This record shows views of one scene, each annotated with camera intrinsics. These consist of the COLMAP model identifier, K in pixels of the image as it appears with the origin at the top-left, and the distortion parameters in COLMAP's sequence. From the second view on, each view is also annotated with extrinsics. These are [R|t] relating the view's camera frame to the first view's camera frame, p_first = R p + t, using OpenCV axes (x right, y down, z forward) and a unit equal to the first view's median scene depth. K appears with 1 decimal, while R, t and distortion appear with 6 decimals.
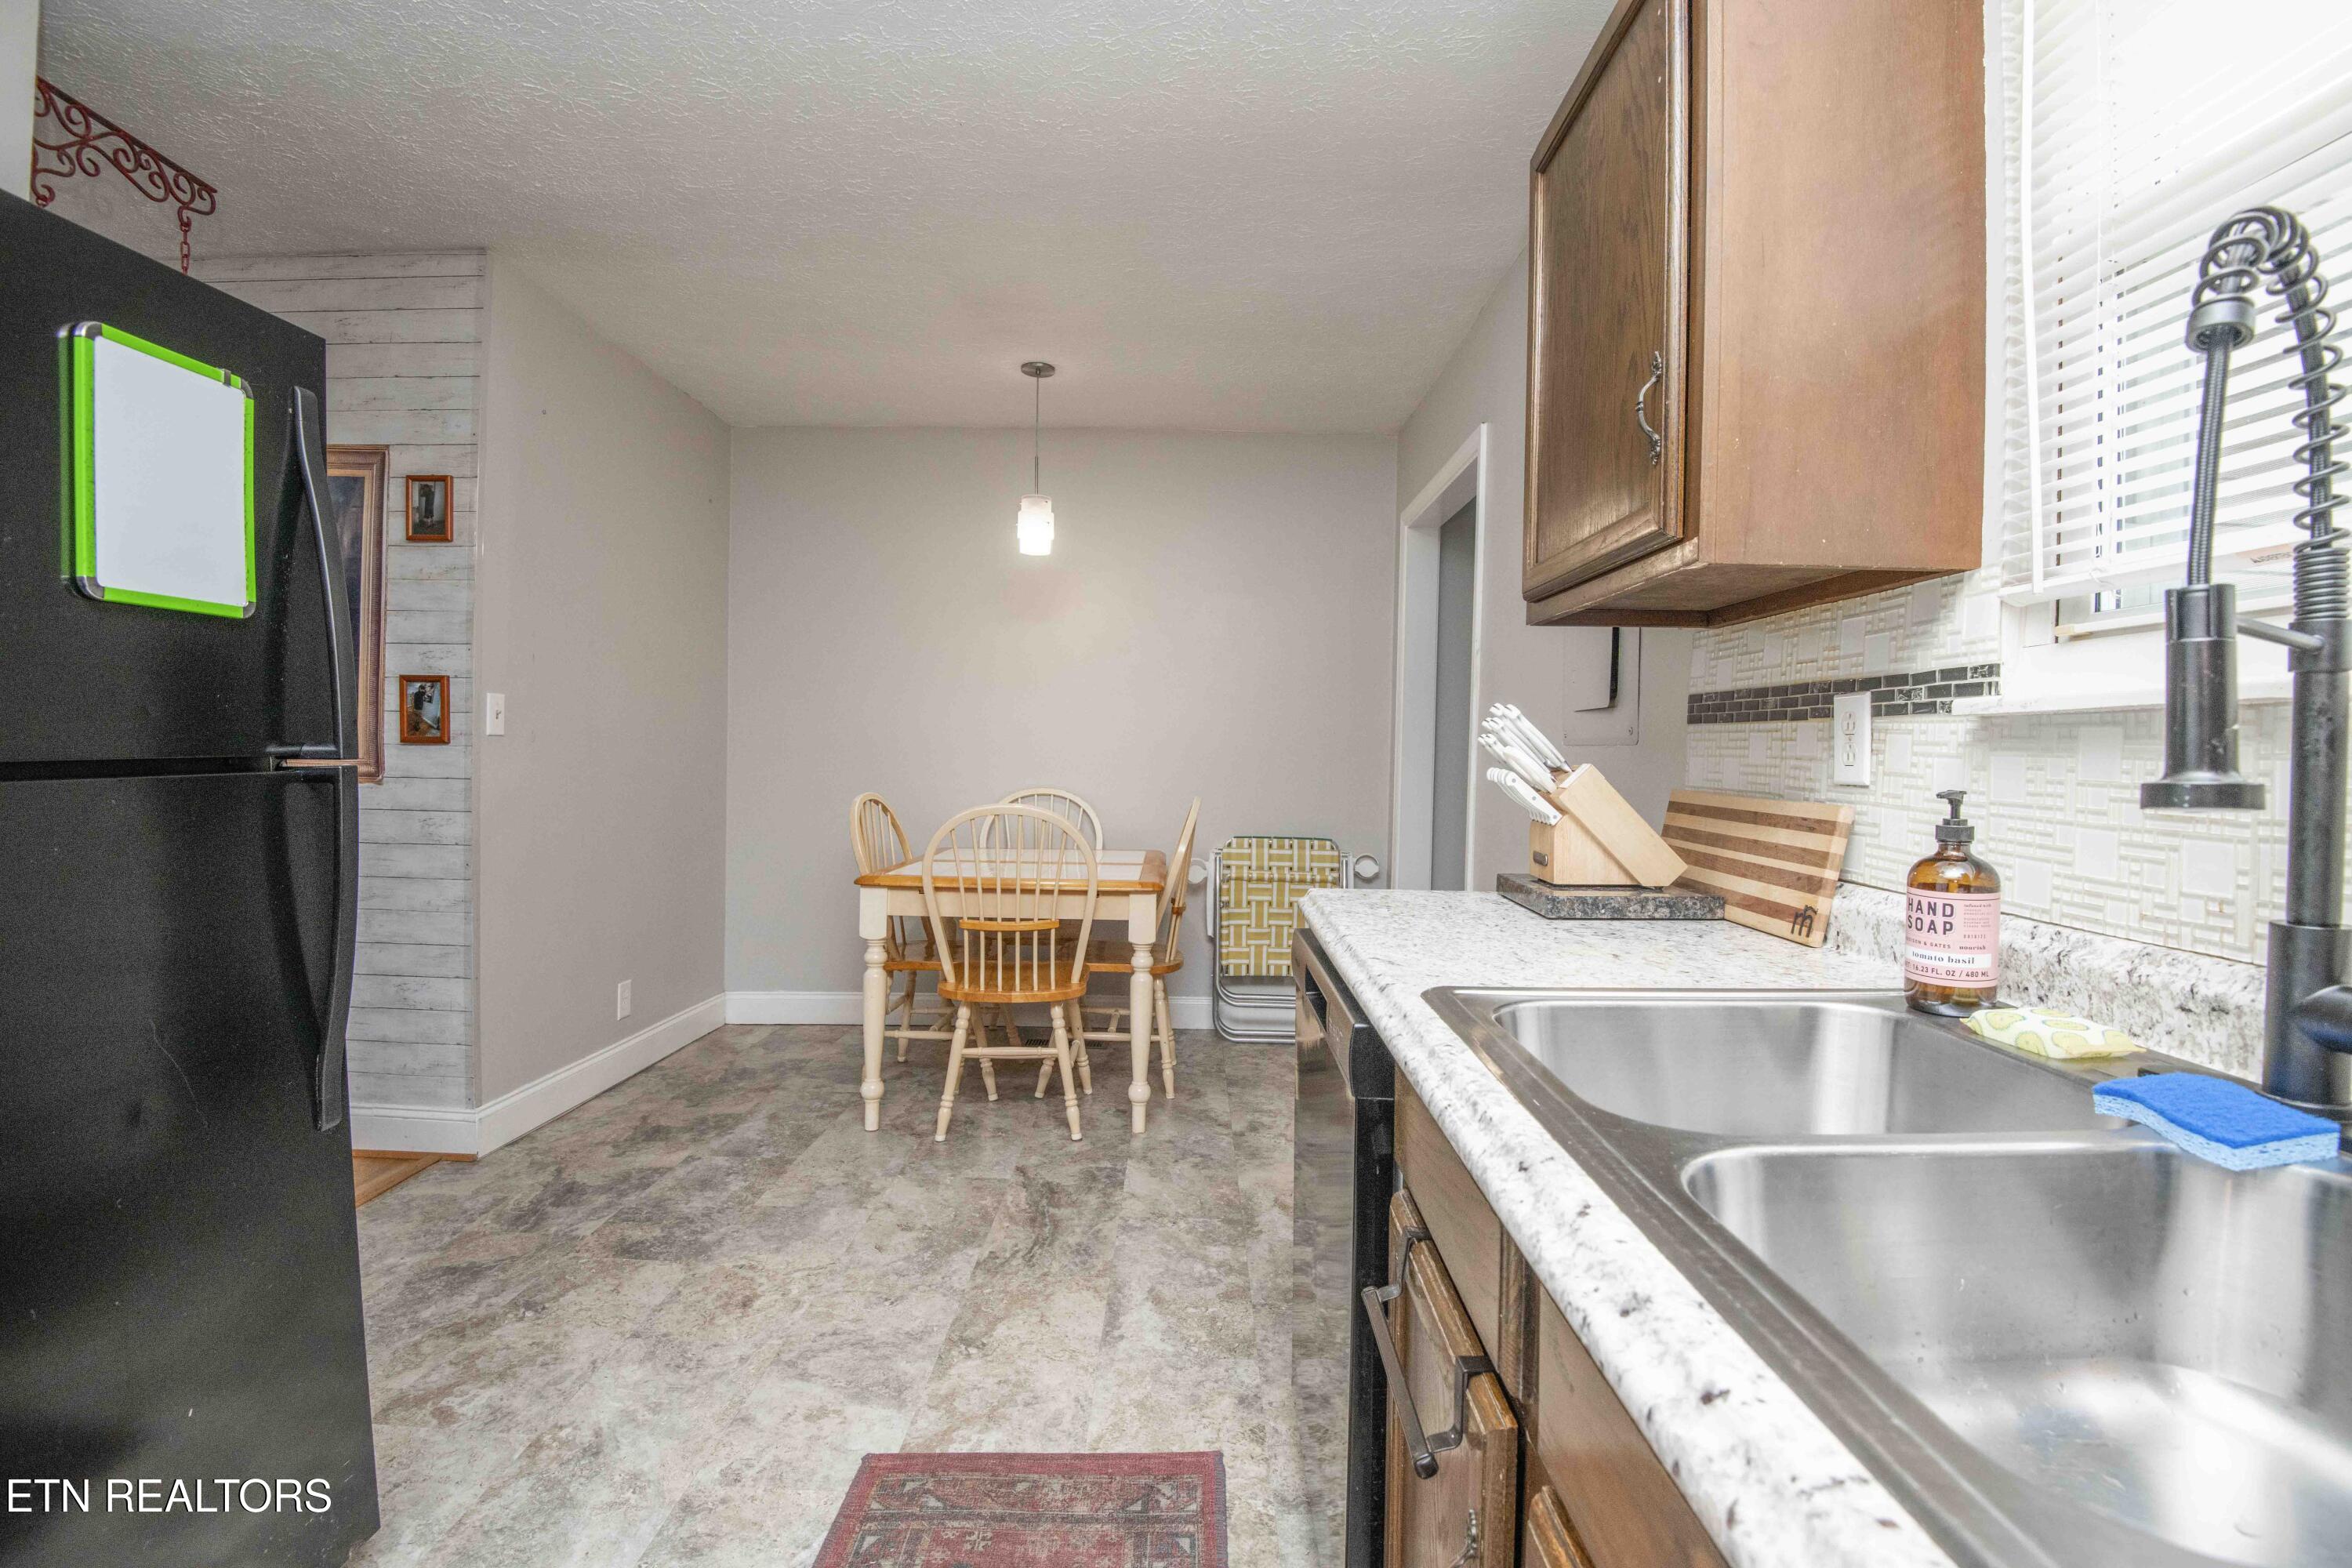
lens RADIAL K [[1086.5, 0, 1176.5], [0, 1086.5, 778.3], [0, 0, 1]] dist [-0.000623, -0.020735]
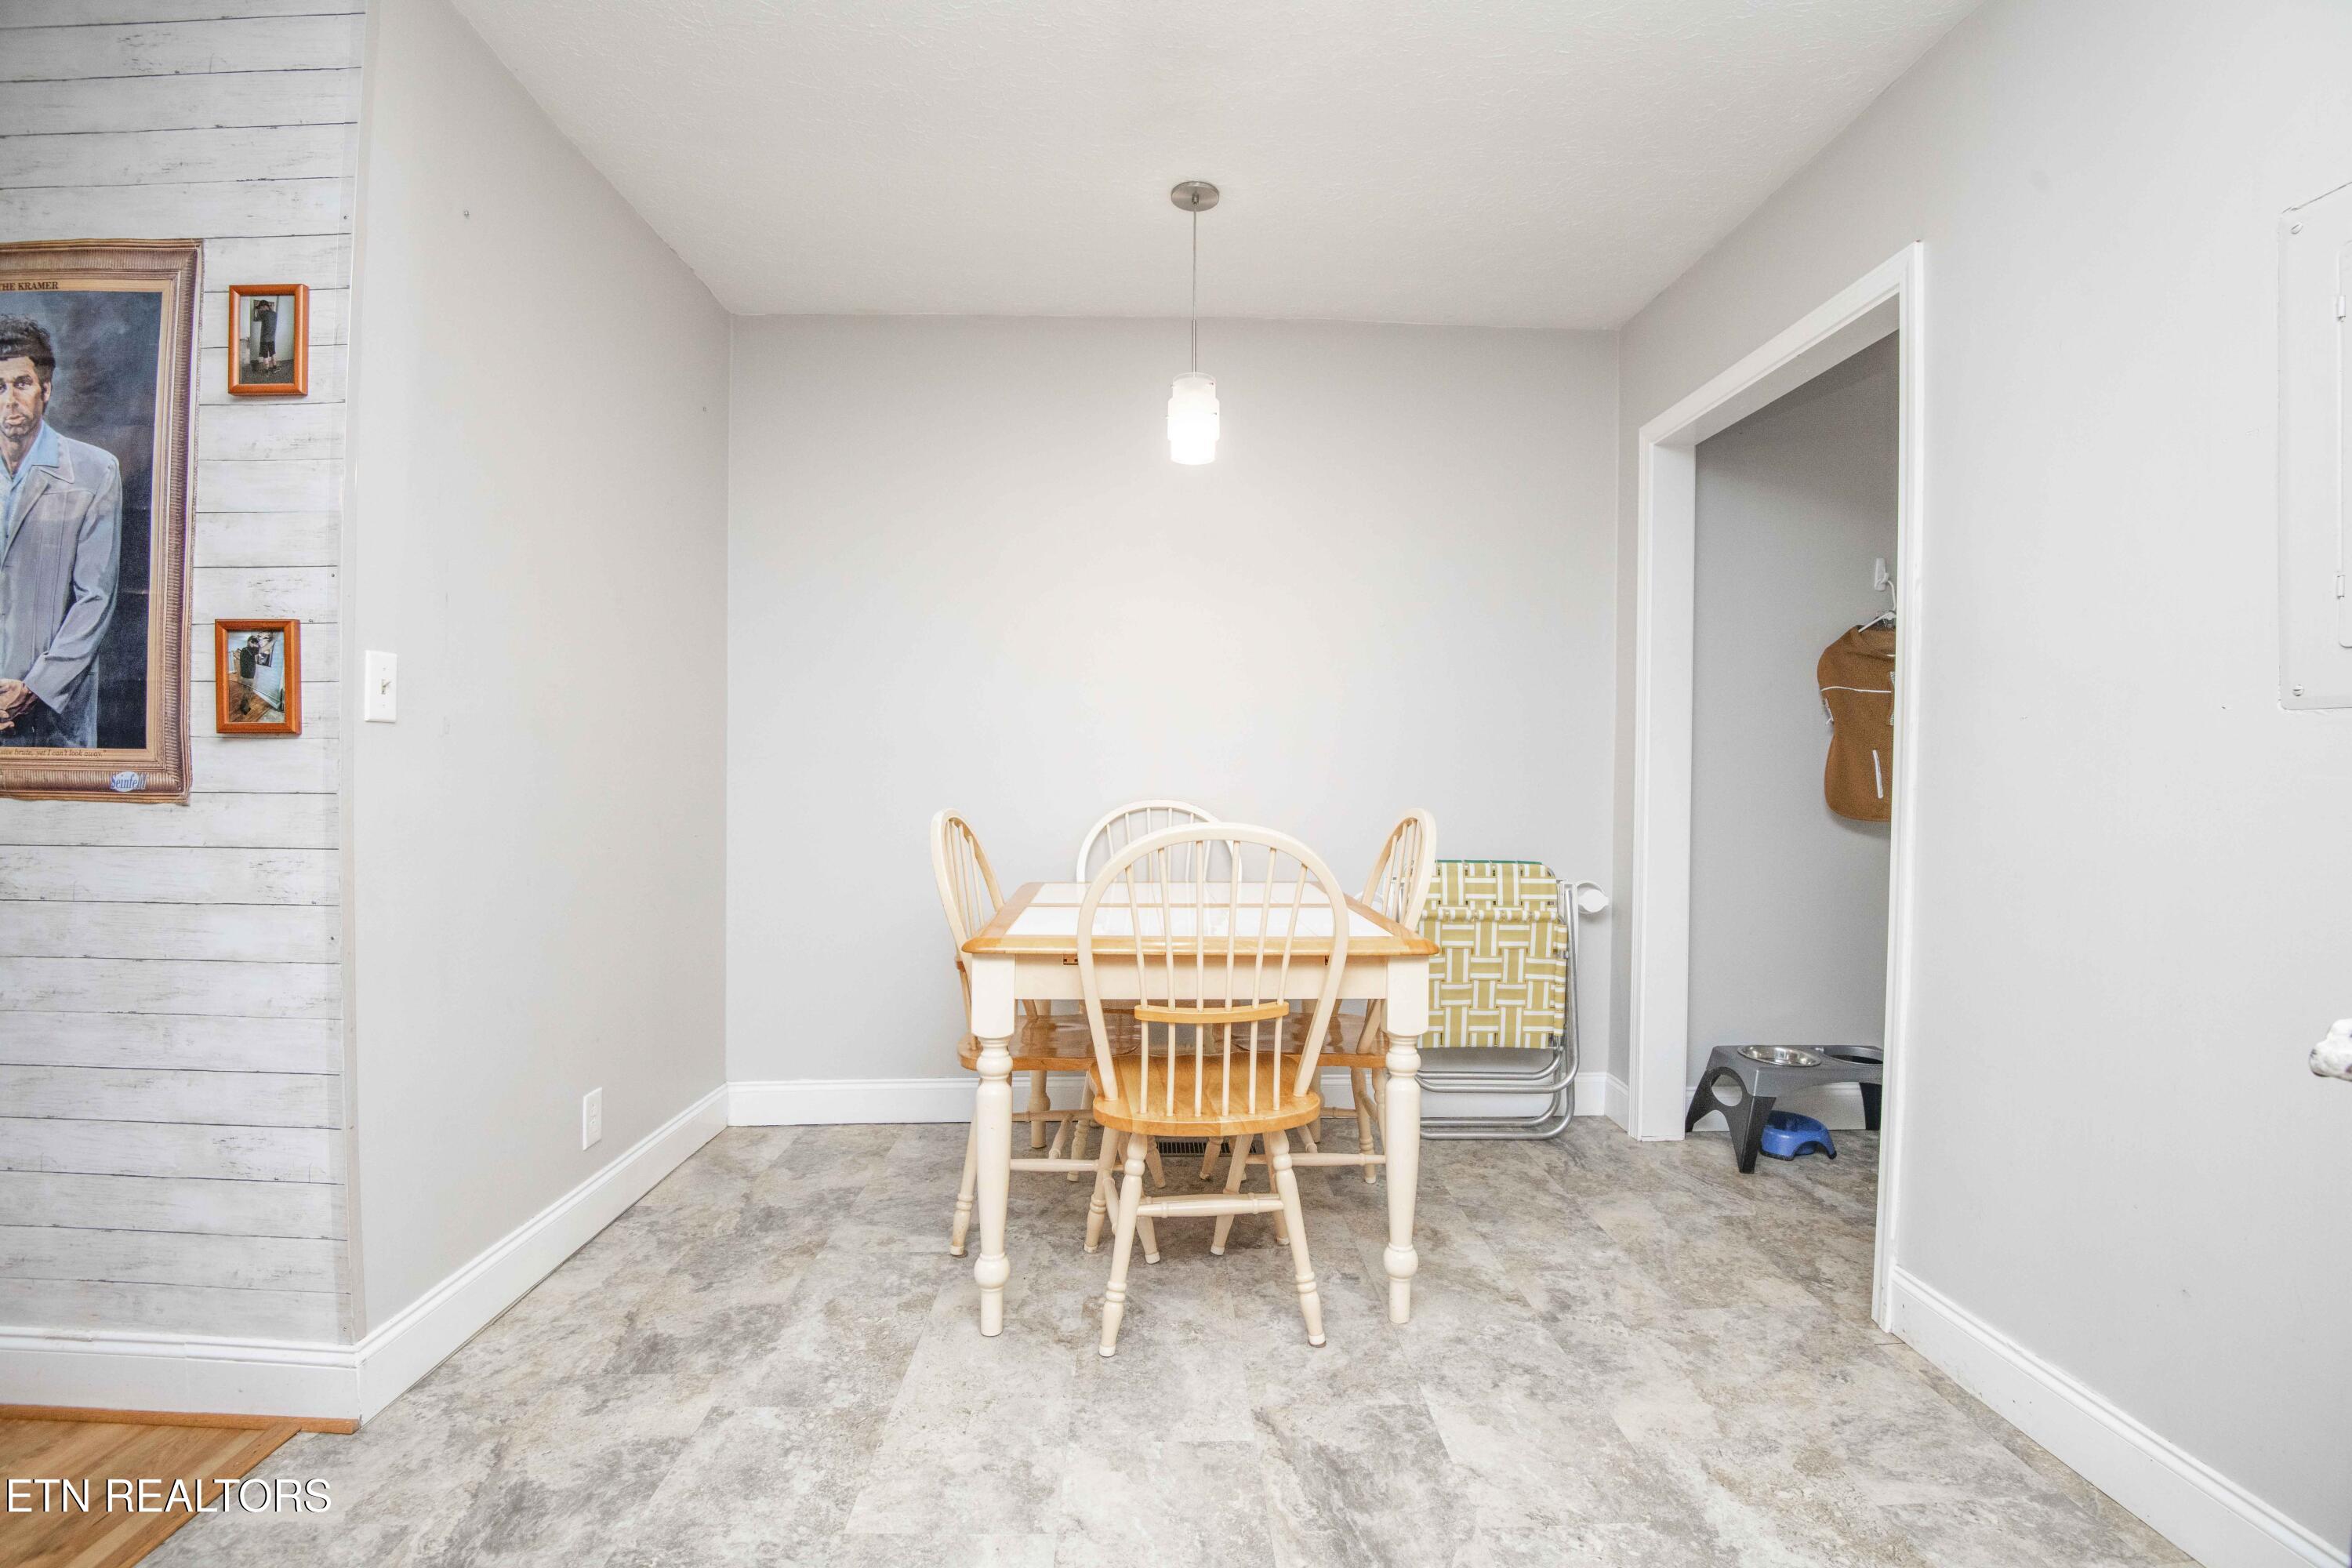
lens RADIAL K [[1081.7, 0, 1172.0], [0, 1081.7, 779.8], [0, 0, 1]] dist [-0.008659, -0.016569]
pose [[0.999083, -0.011503, 0.041244, -0.217858], [0.011857, 0.999895, -0.008349, 0.003240], [-0.041144, 0.008831, 0.999114, 0.393280]]
